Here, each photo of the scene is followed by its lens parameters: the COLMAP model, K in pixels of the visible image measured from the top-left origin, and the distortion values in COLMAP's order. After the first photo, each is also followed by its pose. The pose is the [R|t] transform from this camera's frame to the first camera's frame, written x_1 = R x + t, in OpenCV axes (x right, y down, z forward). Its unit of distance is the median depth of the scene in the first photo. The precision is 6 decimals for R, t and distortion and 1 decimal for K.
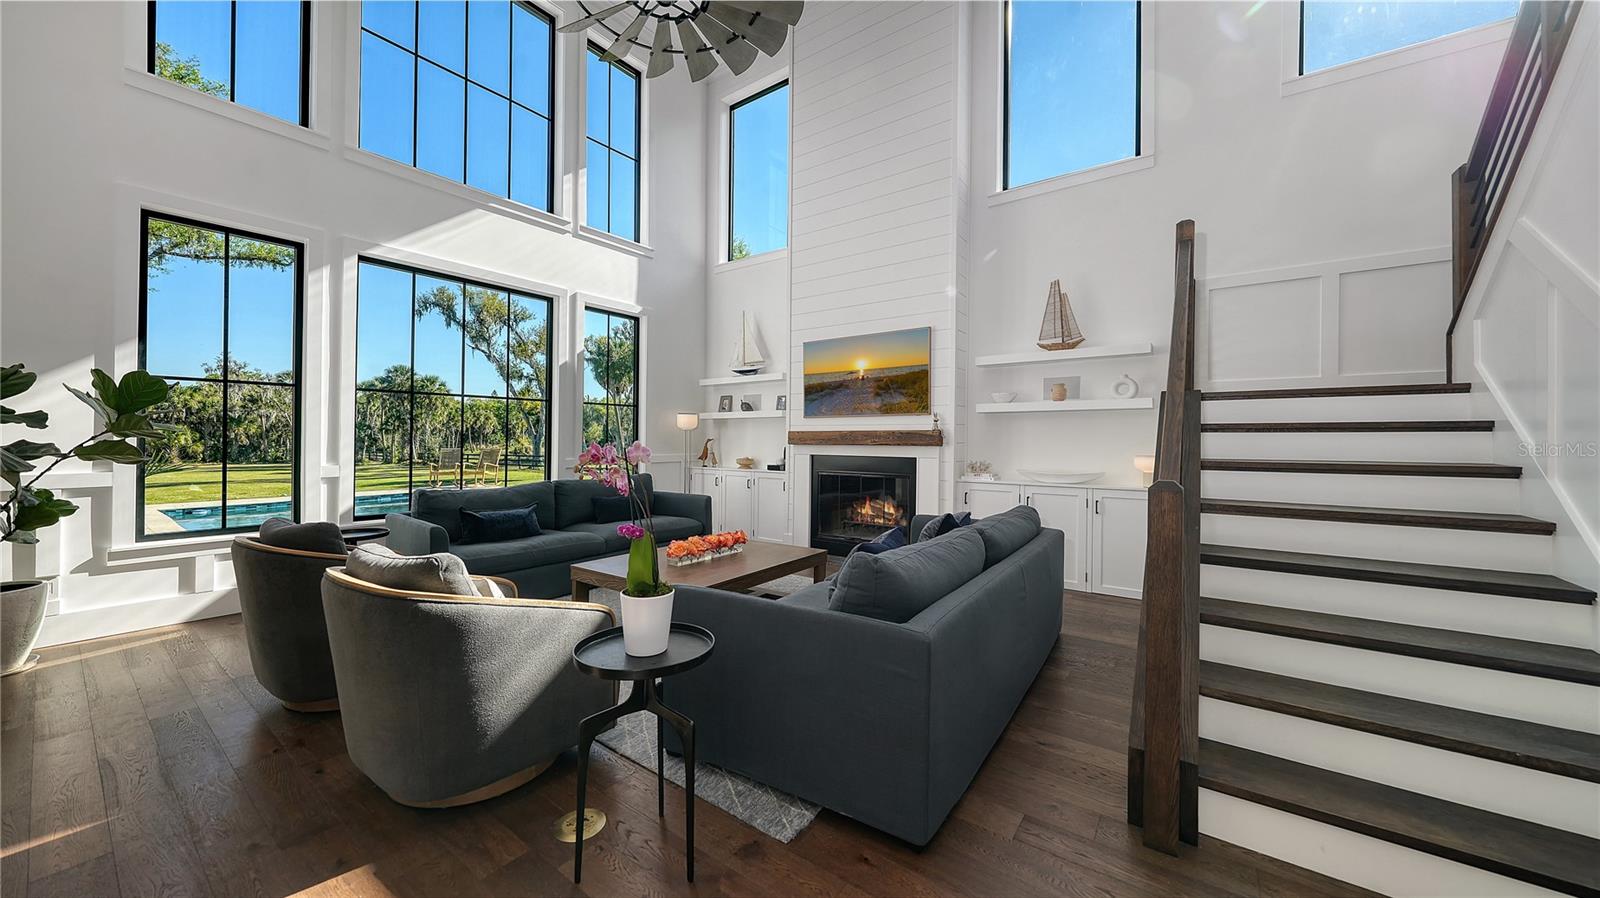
lens RADIAL K [[557.0, 0, 788.5], [0, 557.0, 438.6], [0, 0, 1]] dist [0.000066, 0.000106]
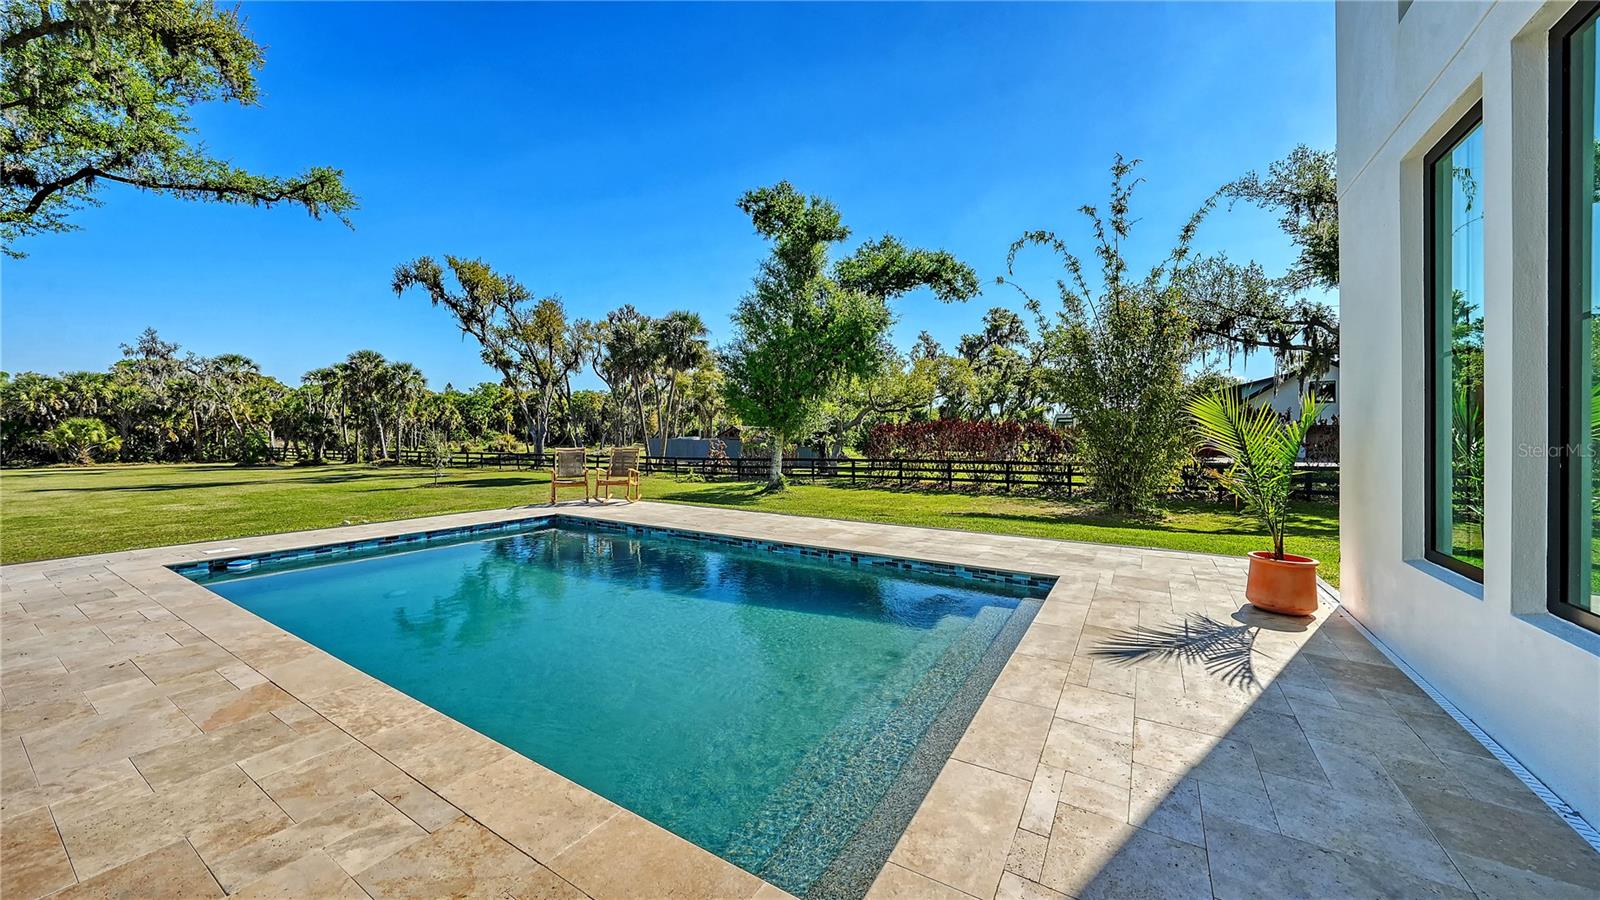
lens RADIAL K [[557.0, 0, 790.5], [0, 557.0, 446.1], [0, 0, 1]] dist [0.000066, 0.000106]
pose [[0.996971, -0.000376, 0.077775, -0.113008], [-0.001120, 0.999815, 0.019190, 0.000540], [-0.077768, -0.019219, 0.996786, 0.083228]]
